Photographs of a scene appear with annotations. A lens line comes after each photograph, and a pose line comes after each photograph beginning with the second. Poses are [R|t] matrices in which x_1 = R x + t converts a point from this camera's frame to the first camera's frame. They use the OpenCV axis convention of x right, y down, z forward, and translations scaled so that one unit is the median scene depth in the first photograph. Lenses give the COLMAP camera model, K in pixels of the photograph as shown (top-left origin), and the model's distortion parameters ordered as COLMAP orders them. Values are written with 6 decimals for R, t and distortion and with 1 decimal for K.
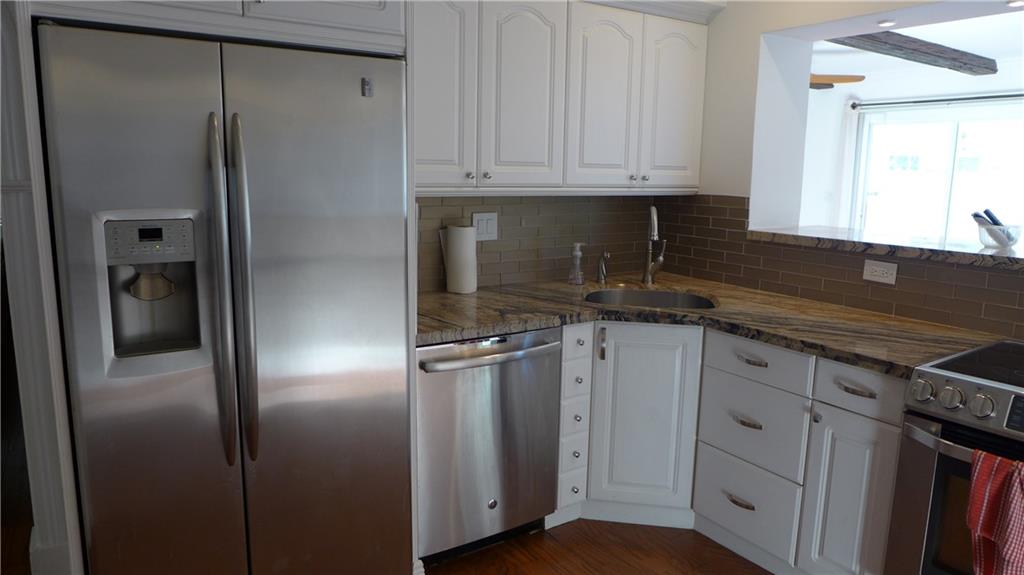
lens RADIAL K [[680.3, 0, 507.2], [0, 680.3, 288.2], [0, 0, 1]] dist [-0.062060, 0.029939]
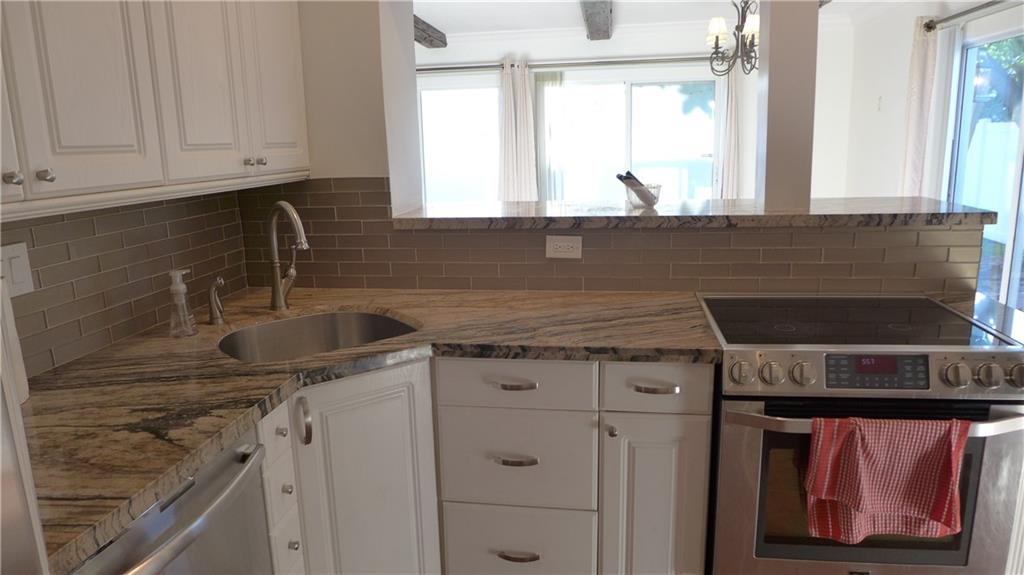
lens RADIAL K [[680.3, 0, 520.9], [0, 680.3, 282.2], [0, 0, 1]] dist [-0.062060, 0.029939]
pose [[0.662956, -0.184526, 0.725561, -0.168626], [0.163774, 0.981421, 0.099955, -0.080410], [-0.730525, 0.052563, 0.680860, 0.413841]]
